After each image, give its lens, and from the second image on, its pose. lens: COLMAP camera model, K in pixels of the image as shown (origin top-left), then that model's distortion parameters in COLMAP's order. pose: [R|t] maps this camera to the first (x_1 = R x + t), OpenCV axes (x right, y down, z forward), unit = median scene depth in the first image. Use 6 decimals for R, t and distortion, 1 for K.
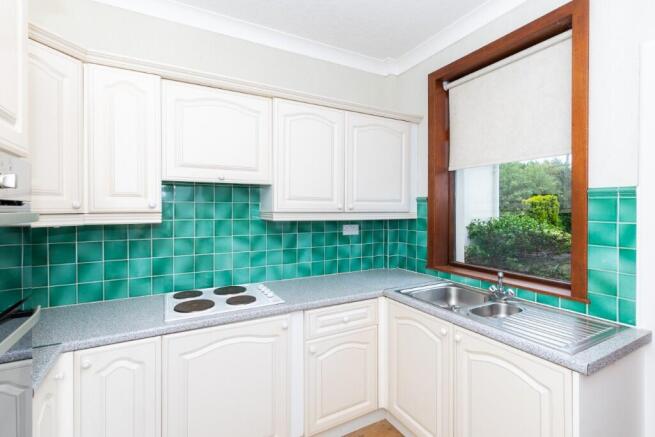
lens RADIAL K [[295.6, 0, 325.1], [0, 295.6, 212.5], [0, 0, 1]] dist [0.000356, 0.000199]
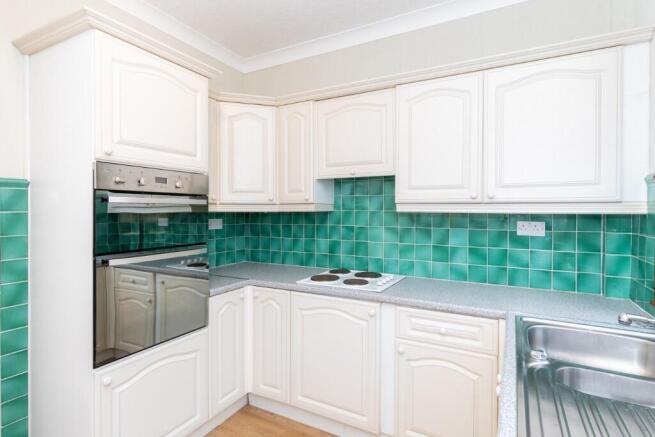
lens RADIAL K [[329.4, 0, 330.1], [0, 329.4, 210.5], [0, 0, 1]] dist [0.000694, 0.000045]
pose [[0.555179, 0.006506, -0.831705, 0.522167], [-0.011329, 0.999936, 0.000260, 0.022862], [0.831654, 0.009278, 0.555217, 0.180014]]
